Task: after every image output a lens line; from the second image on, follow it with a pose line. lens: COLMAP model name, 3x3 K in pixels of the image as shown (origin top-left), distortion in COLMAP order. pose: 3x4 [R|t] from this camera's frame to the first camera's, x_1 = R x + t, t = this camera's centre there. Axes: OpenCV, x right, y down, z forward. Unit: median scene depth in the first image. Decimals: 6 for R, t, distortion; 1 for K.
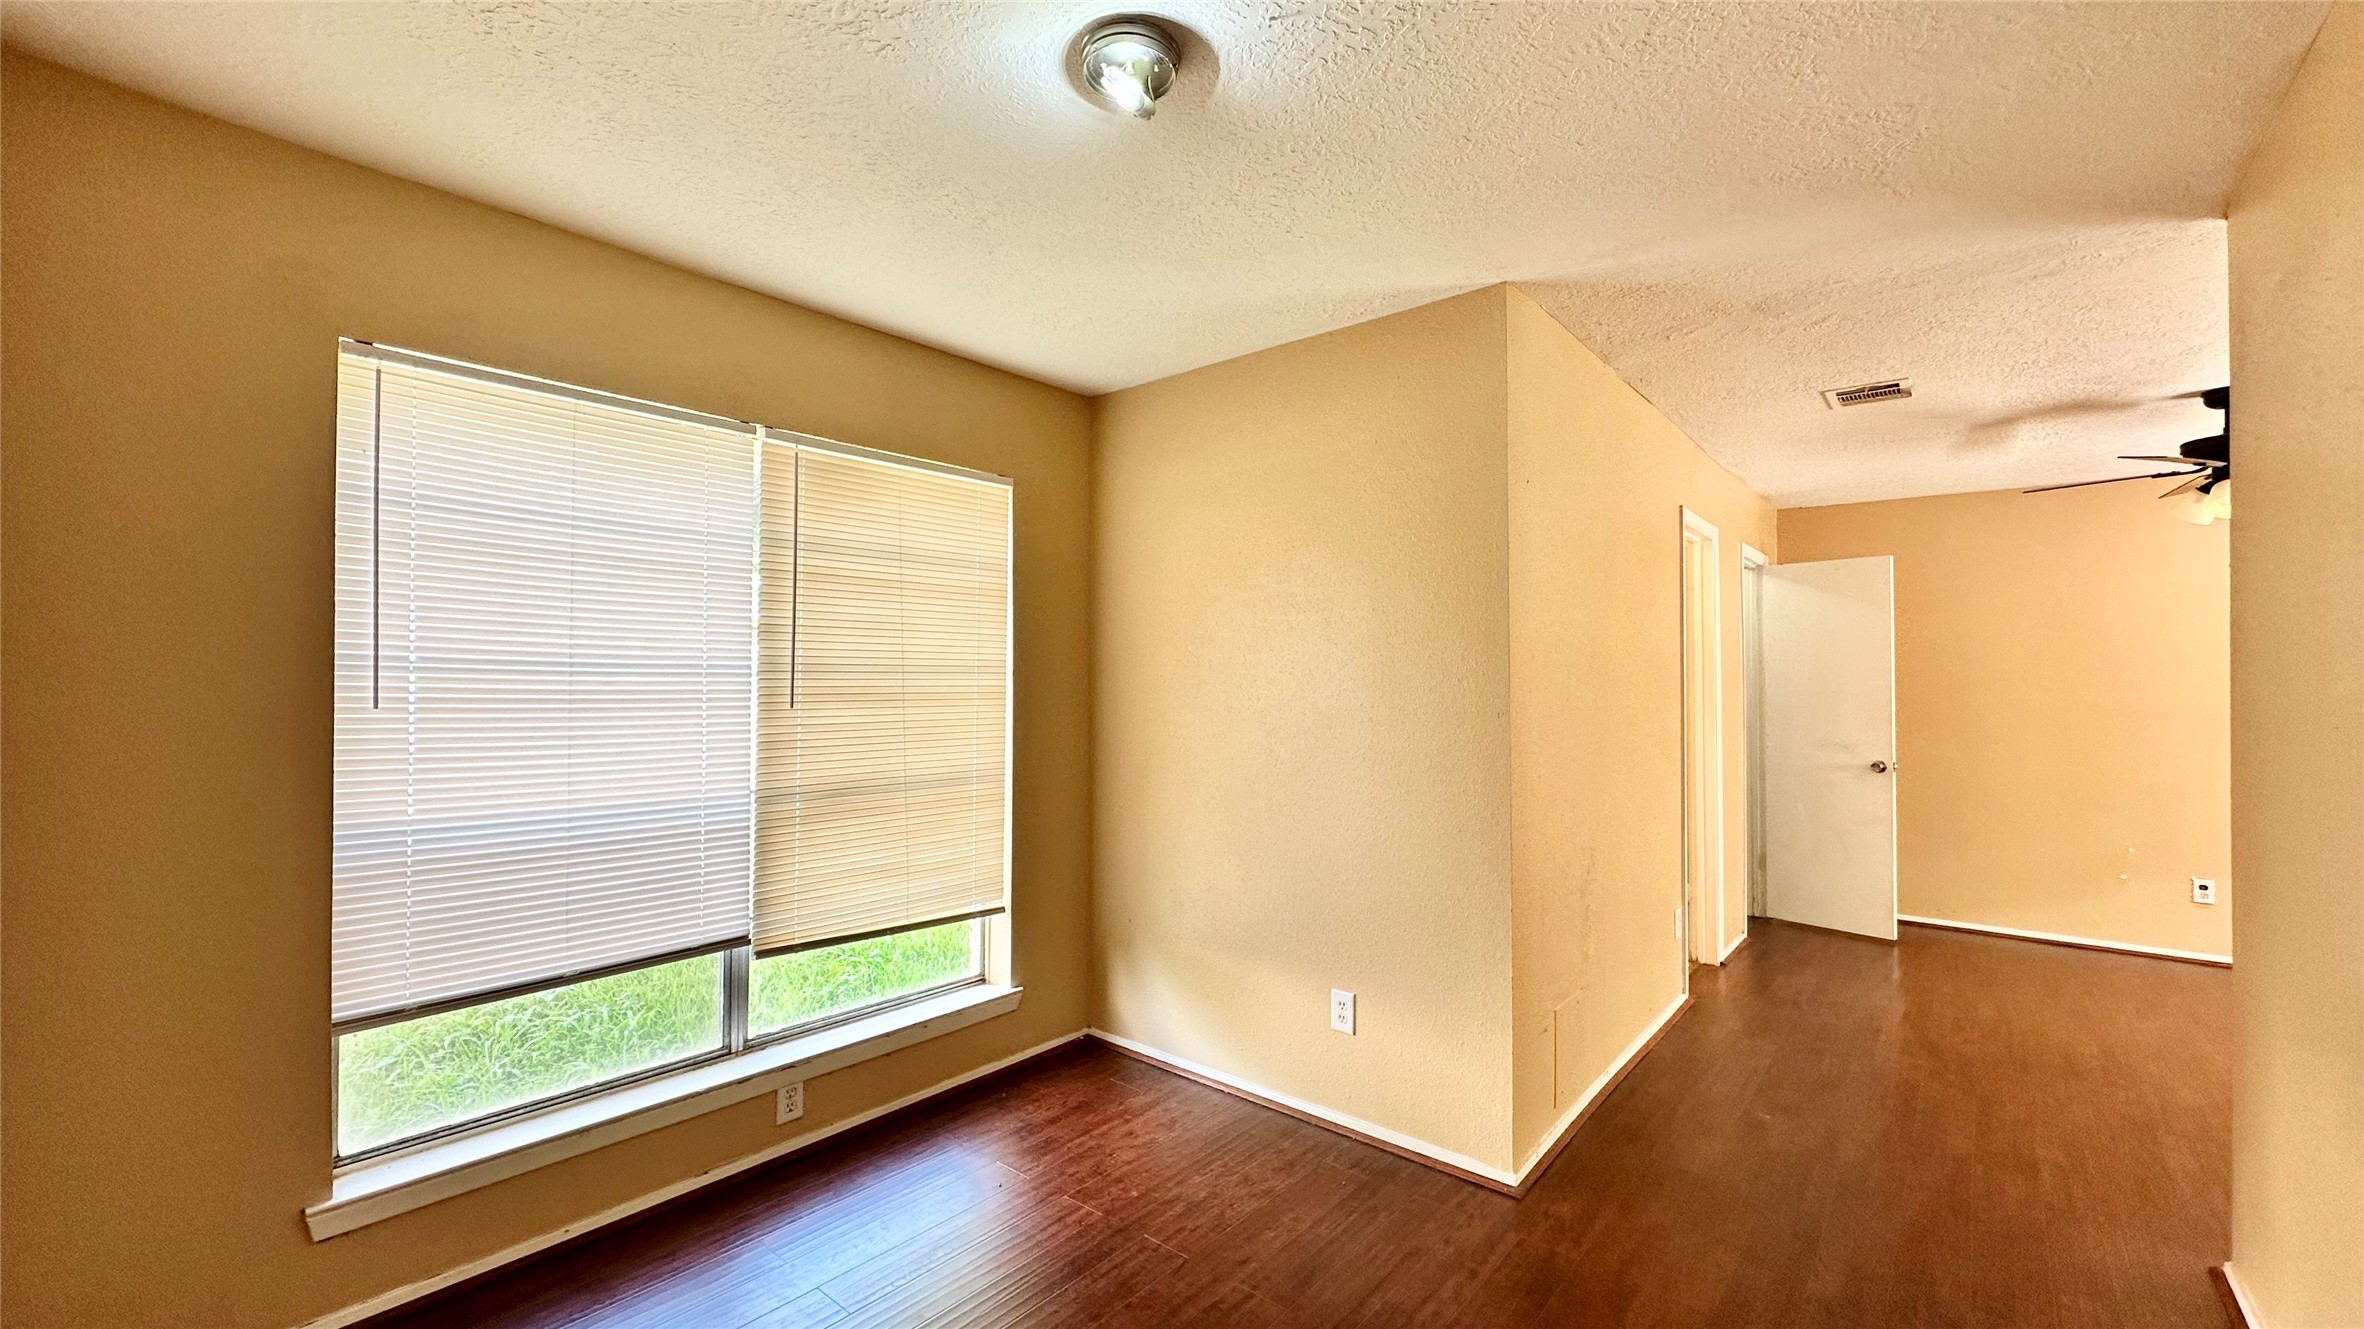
lens RADIAL K [[942.4, 0, 1183.1], [0, 942.4, 665.8], [0, 0, 1]] dist [-0.000558, 0.000448]
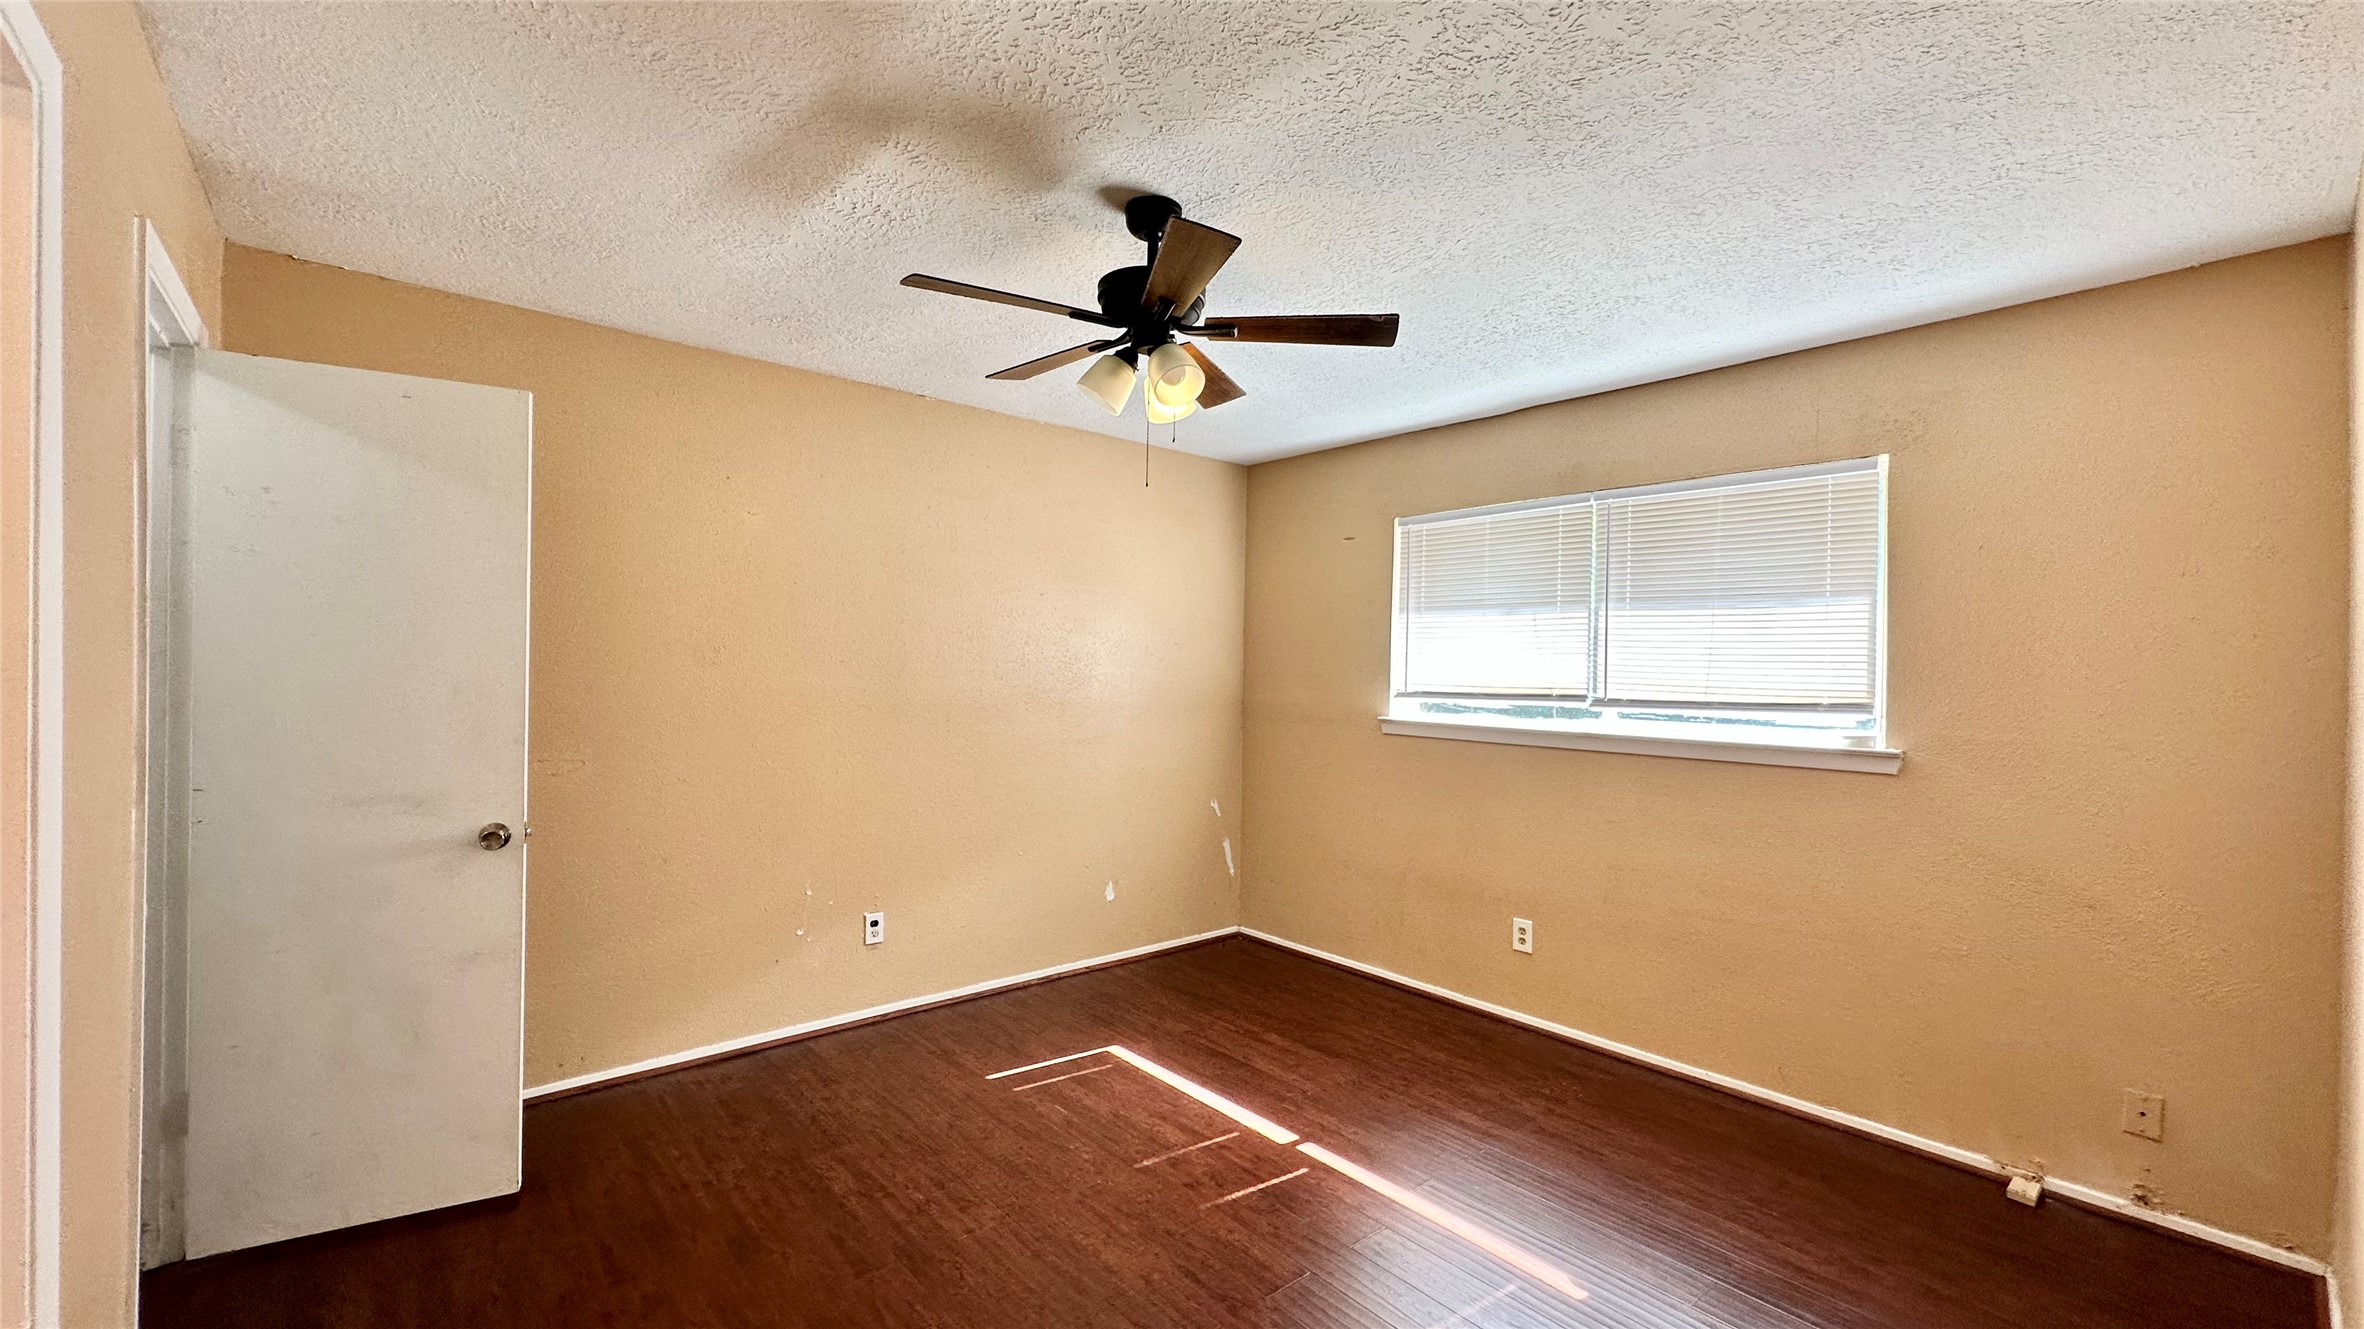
lens RADIAL K [[942.4, 0, 1183.1], [0, 942.4, 665.8], [0, 0, 1]] dist [-0.000558, 0.000448]
pose [[0.153900, -0.003184, 0.988081, 0.329110], [-0.039969, 0.999156, 0.009445, 0.004062], [-0.987278, -0.040946, 0.153643, 0.594844]]
